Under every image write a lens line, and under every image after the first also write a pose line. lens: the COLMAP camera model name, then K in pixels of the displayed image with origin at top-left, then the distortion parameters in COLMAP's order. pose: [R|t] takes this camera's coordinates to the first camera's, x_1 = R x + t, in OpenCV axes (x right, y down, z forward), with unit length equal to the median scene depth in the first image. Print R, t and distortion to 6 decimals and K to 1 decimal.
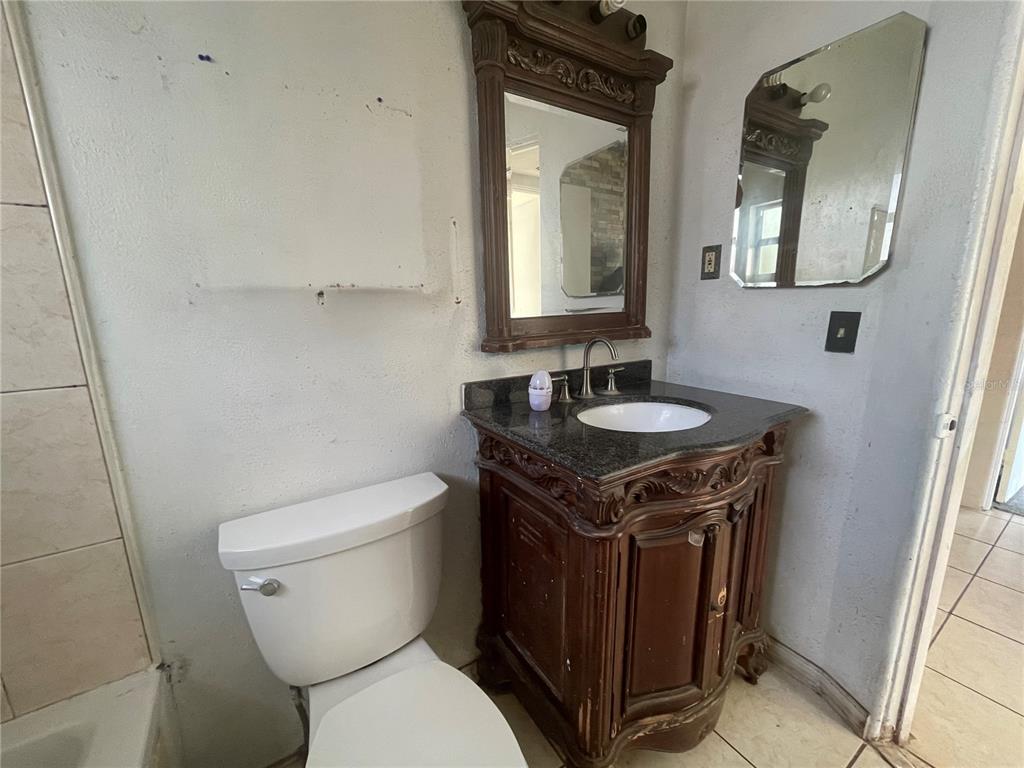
lens RADIAL K [[413.7, 0, 512.1], [0, 413.7, 386.7], [0, 0, 1]] dist [-0.001430, -0.000612]
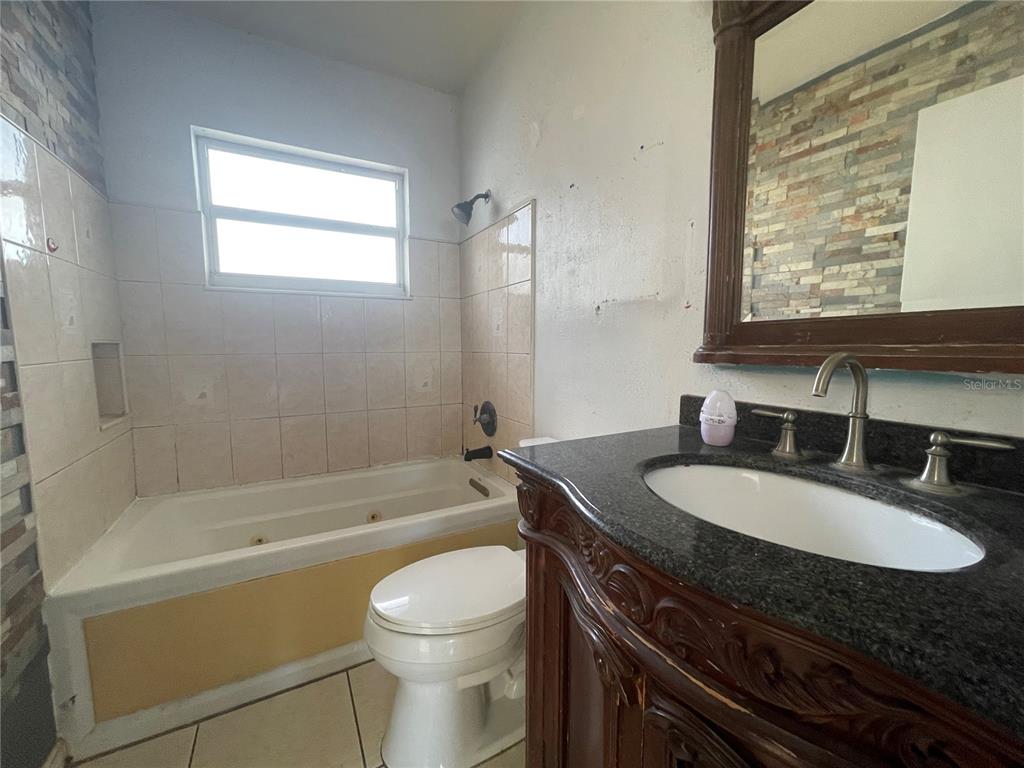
lens RADIAL K [[413.7, 0, 511.6], [0, 413.7, 384.9], [0, 0, 1]] dist [-0.001430, -0.000612]
pose [[-0.075418, 0.118403, -0.990097, 0.800561], [-0.192684, 0.972481, 0.130974, -0.073690], [0.978358, 0.200654, -0.050528, 0.652736]]
